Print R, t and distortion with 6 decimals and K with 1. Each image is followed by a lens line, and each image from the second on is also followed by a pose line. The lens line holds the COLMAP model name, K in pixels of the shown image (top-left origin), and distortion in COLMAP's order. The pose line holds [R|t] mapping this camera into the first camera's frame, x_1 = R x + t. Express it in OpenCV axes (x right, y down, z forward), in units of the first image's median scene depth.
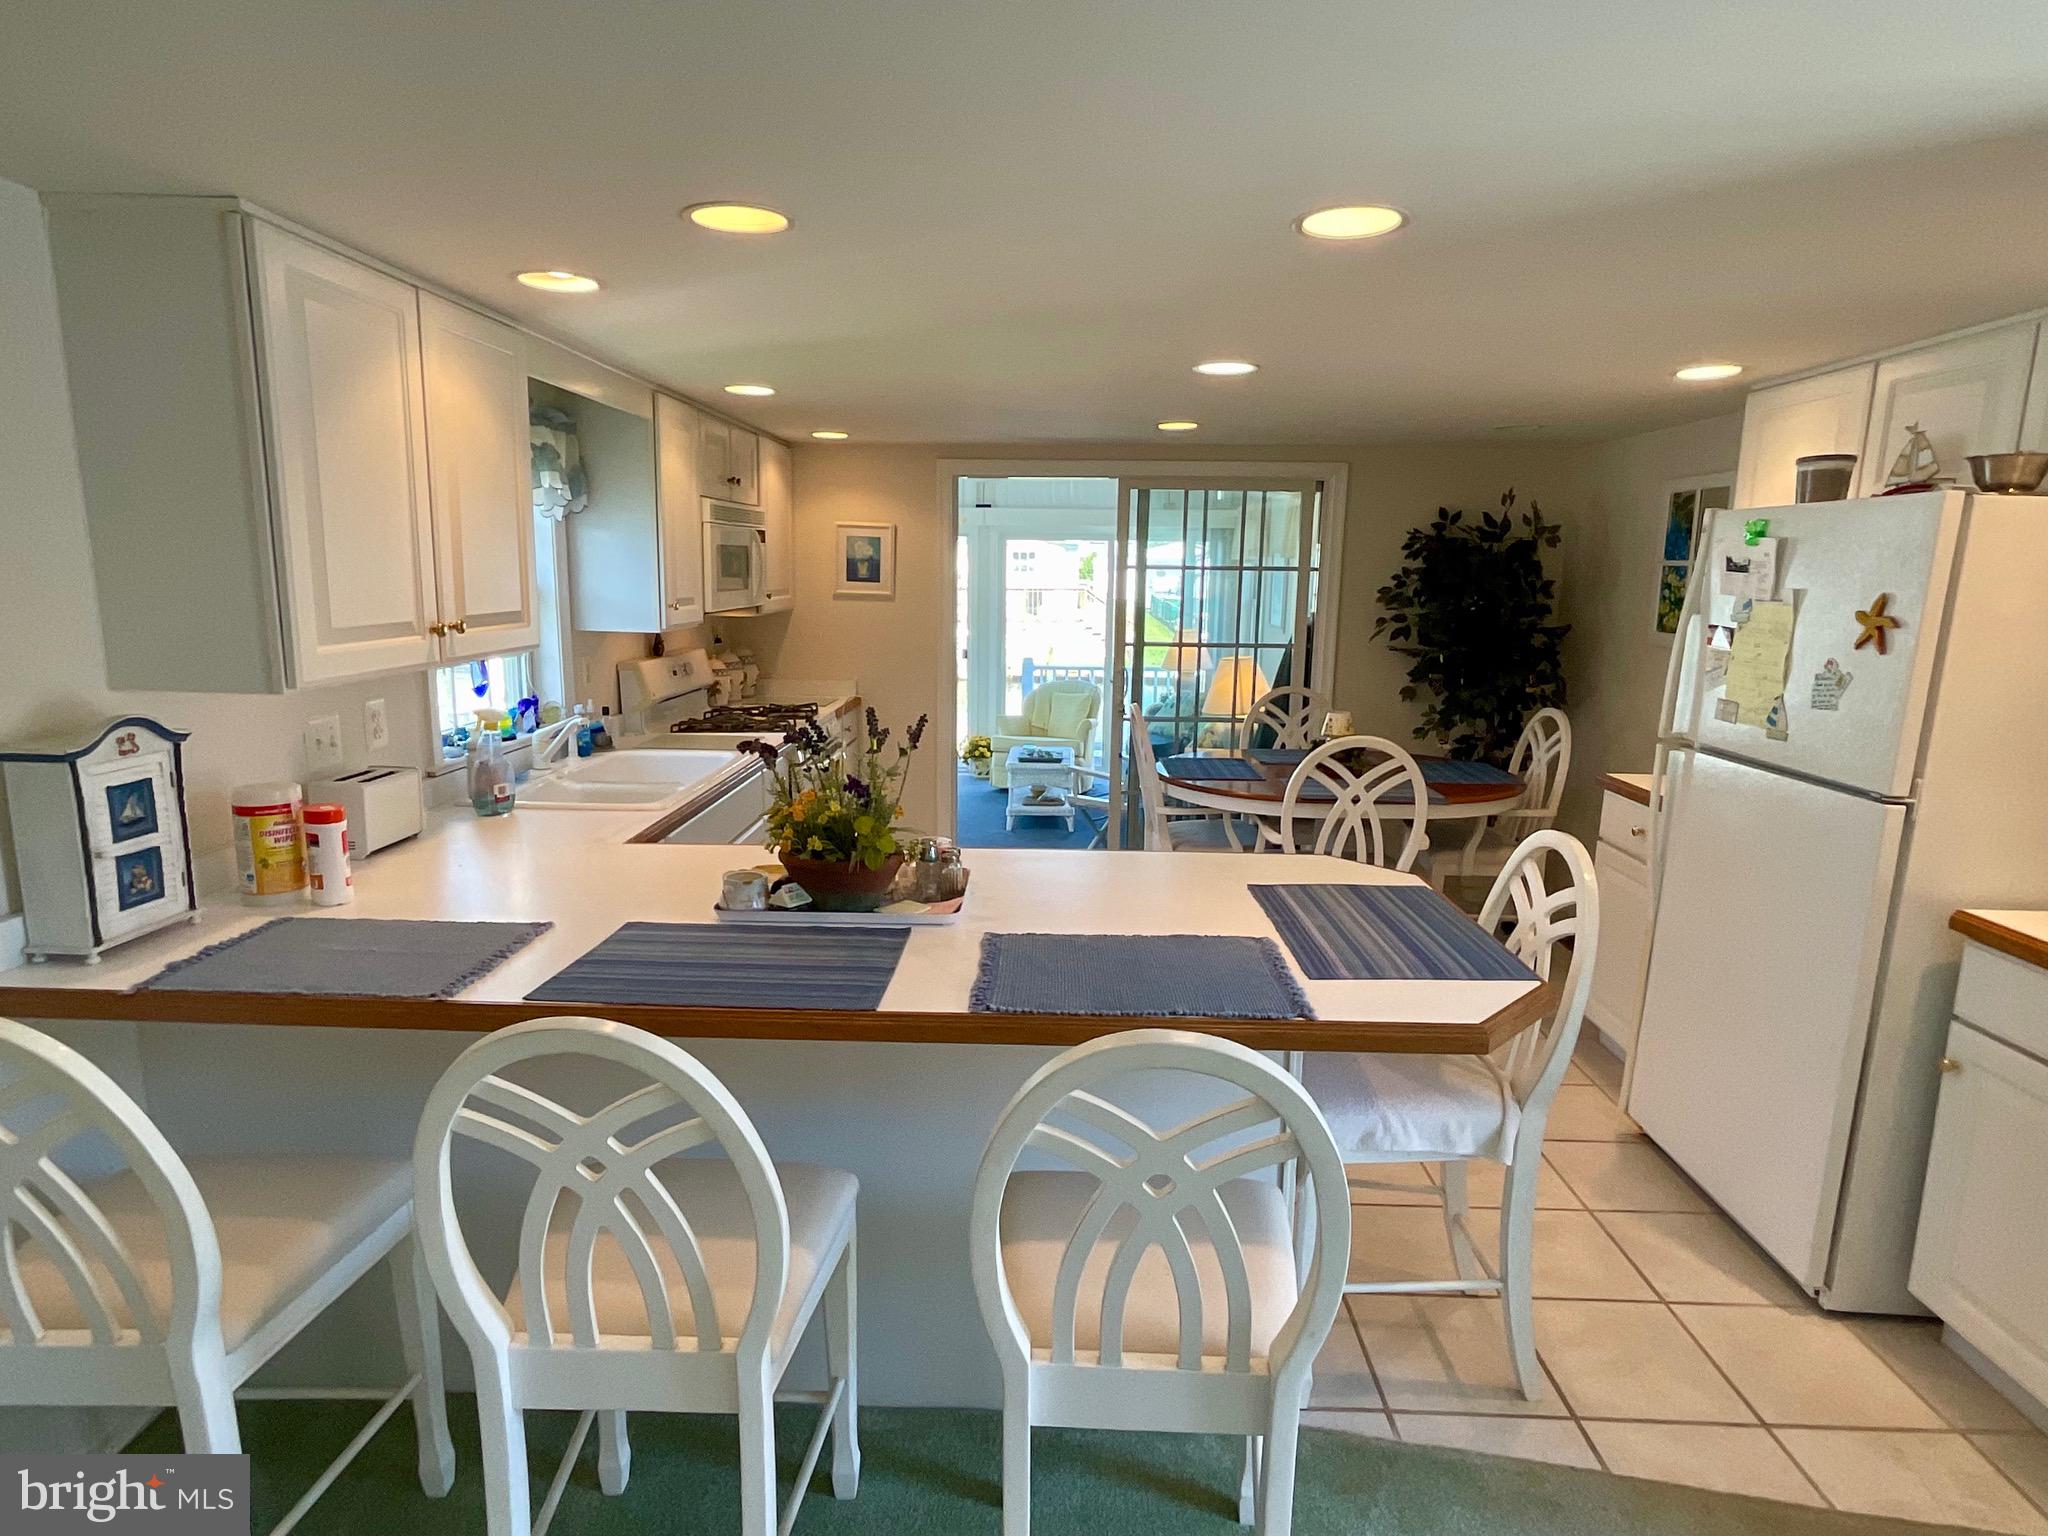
lens RADIAL K [[1117.6, 0, 1017.2], [0, 1117.6, 748.6], [0, 0, 1]] dist [0.016423, 0.000195]
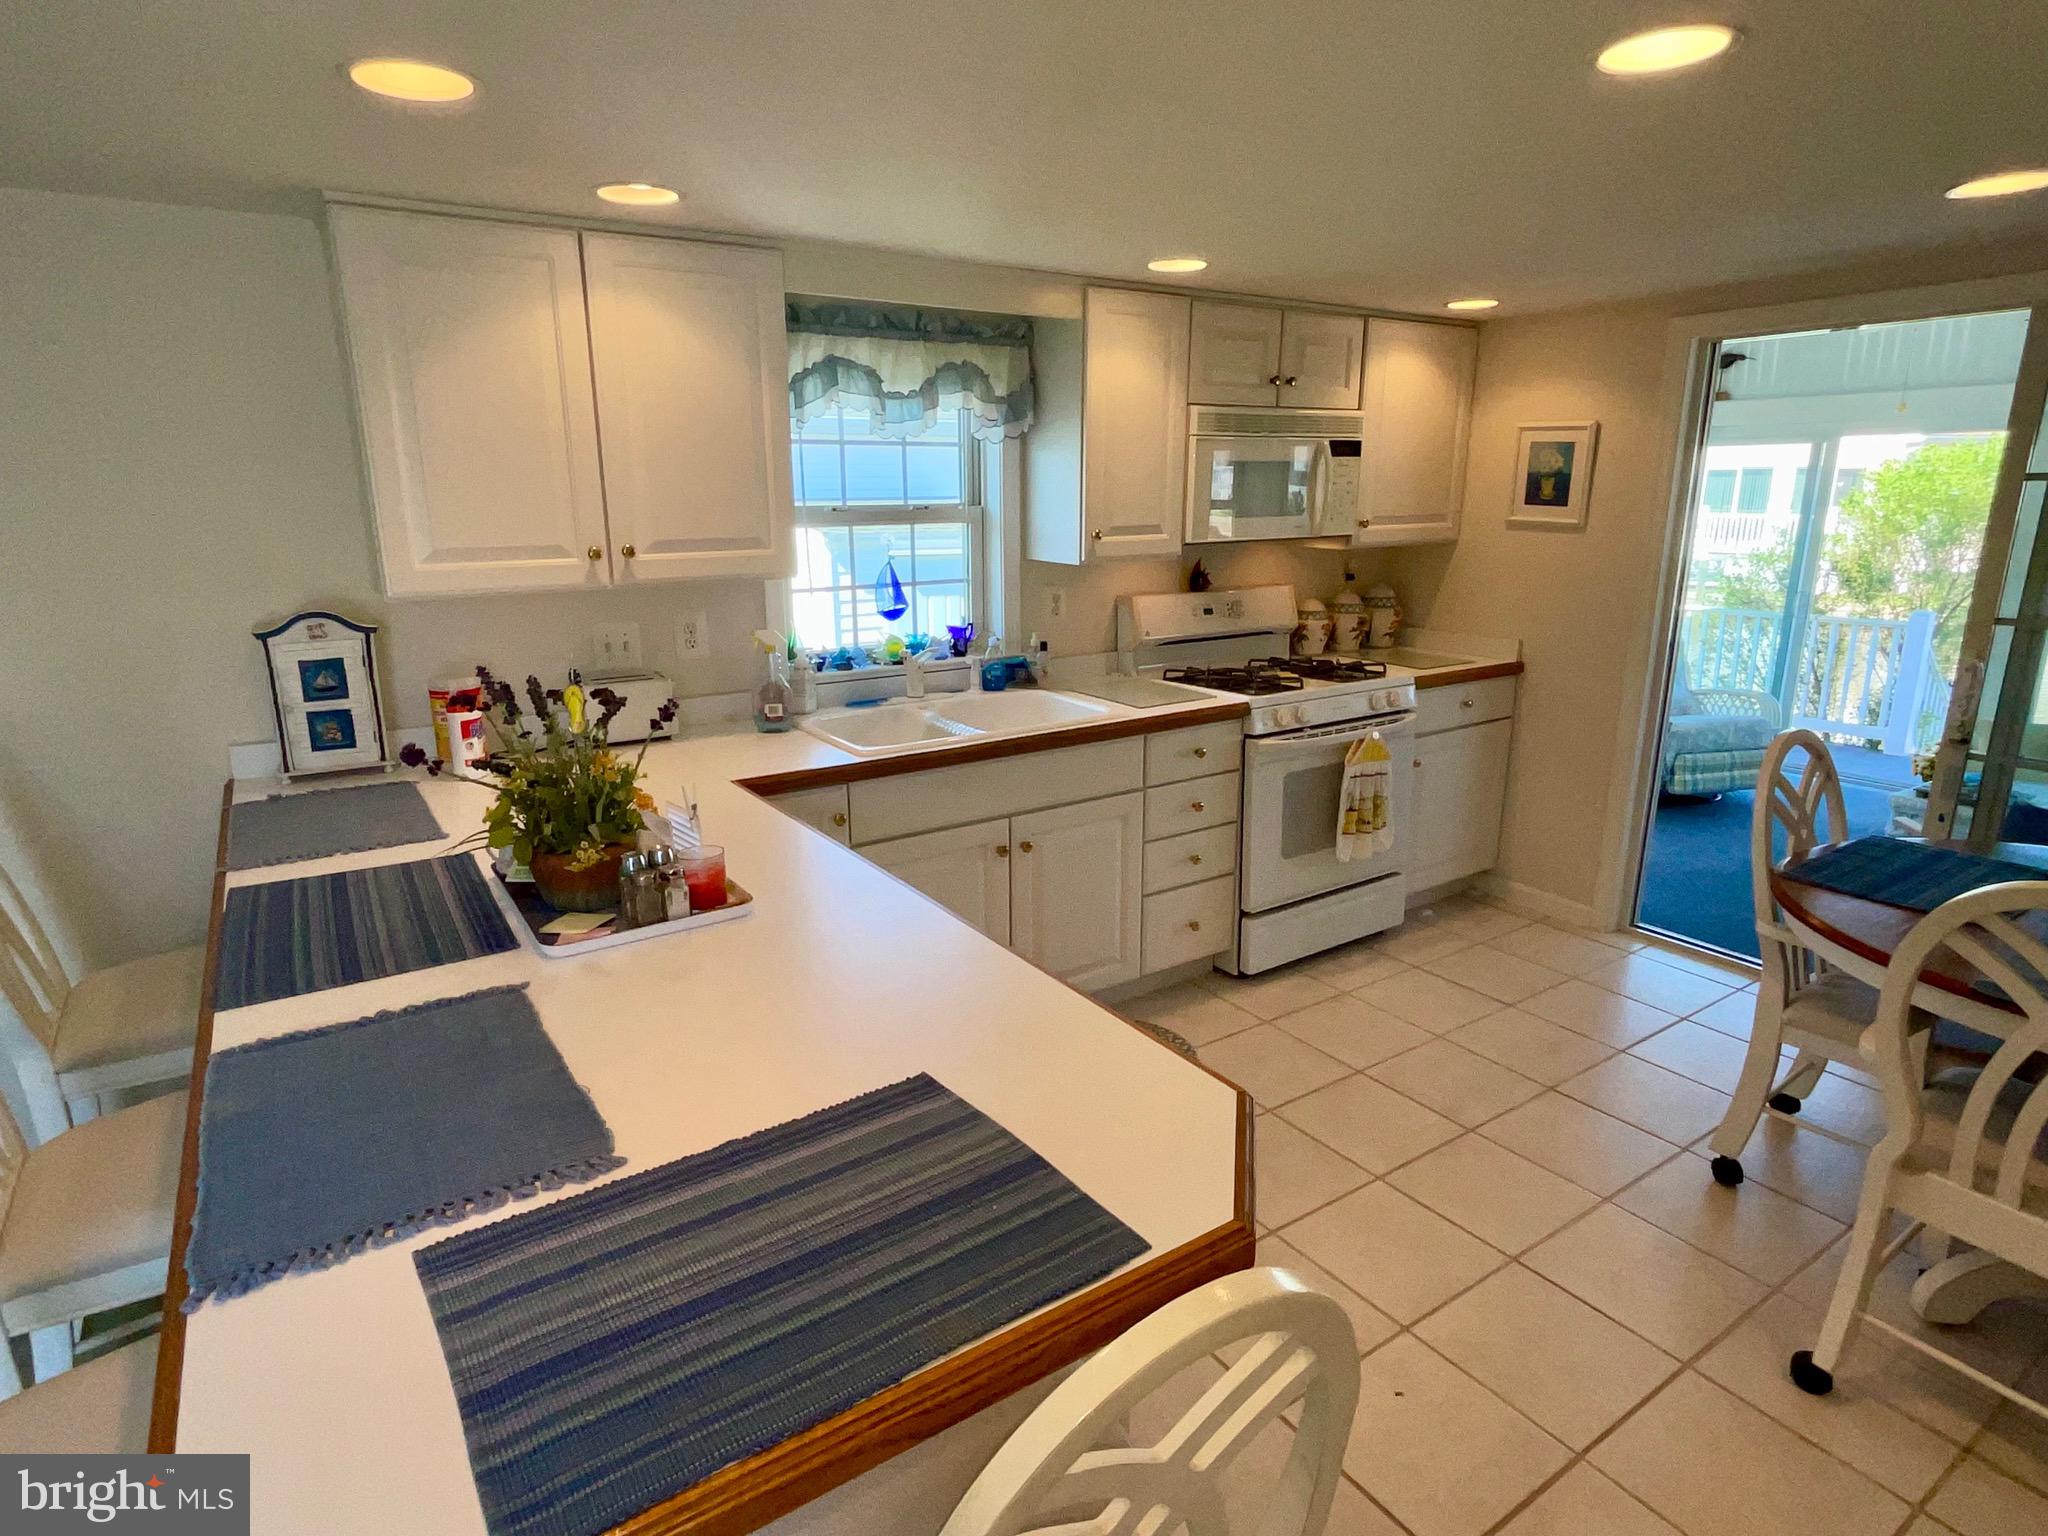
lens RADIAL K [[1094.1, 0, 1031.1], [0, 1094.1, 776.9], [0, 0, 1]] dist [0.016627, 0.000445]
pose [[0.588610, 0.188191, -0.786207, 0.567840], [-0.115067, 0.982129, 0.148940, -0.091894], [0.800186, 0.002799, 0.599746, 0.645124]]
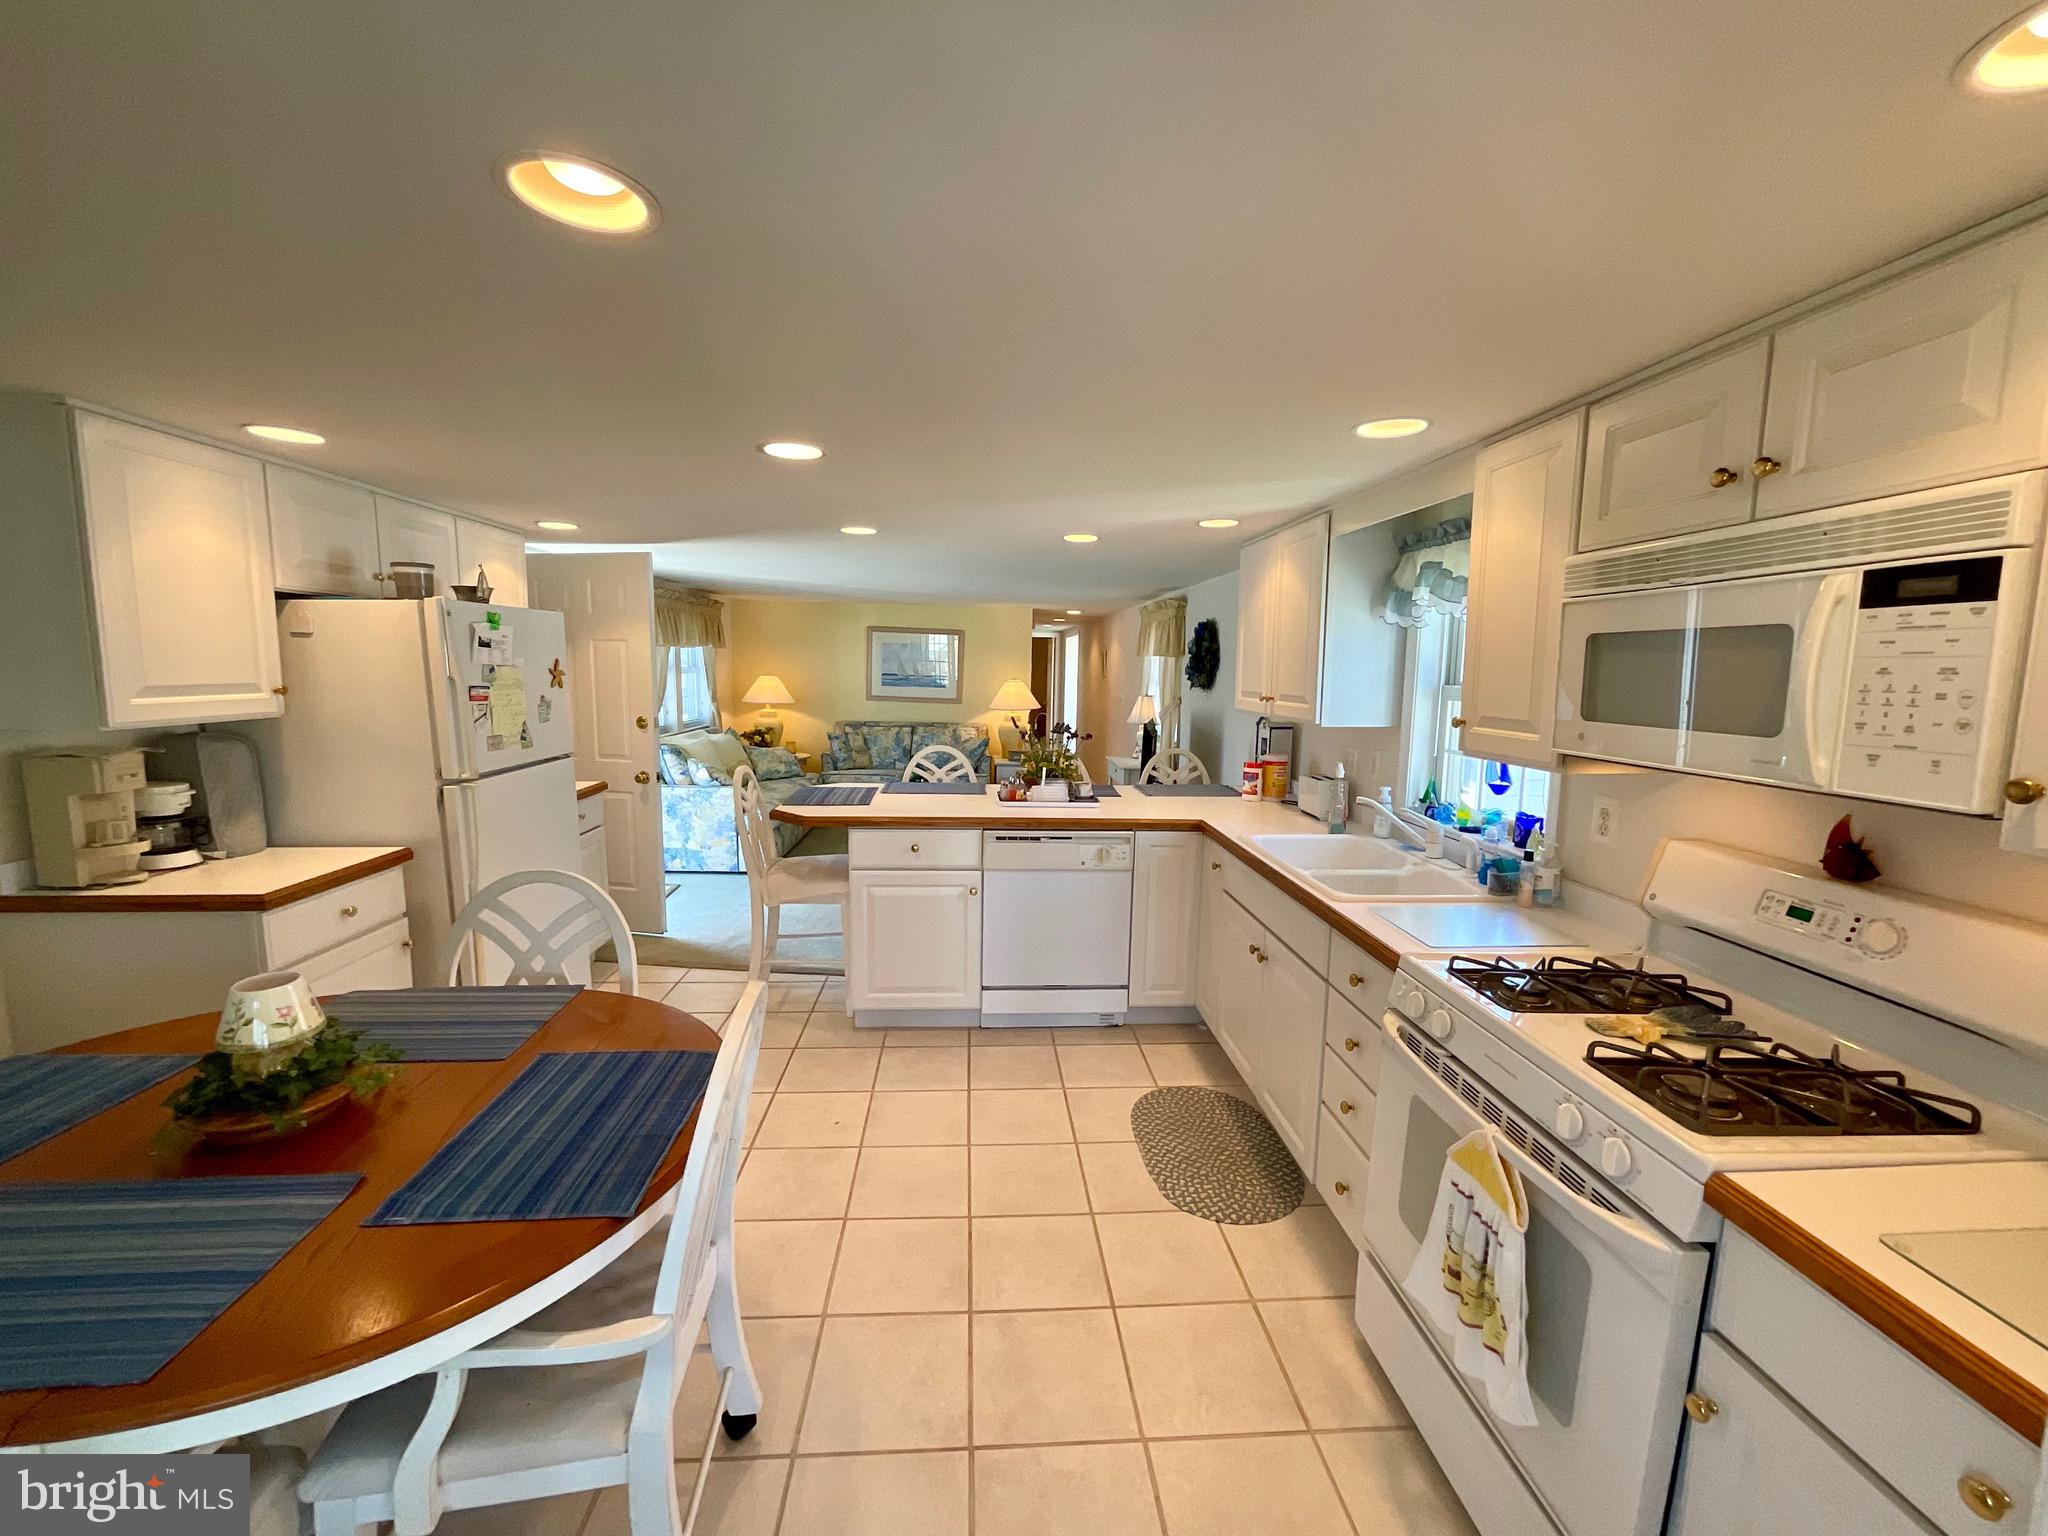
lens RADIAL K [[830.3, 0, 1025.6], [0, 830.3, 770.1], [0, 0, 1]] dist [-0.003655, 0.000384]
pose [[-0.993838, -0.015347, -0.109774, 0.074267], [-0.046491, 0.956758, 0.287146, -0.362694], [0.100620, 0.290480, -0.951576, 2.246684]]
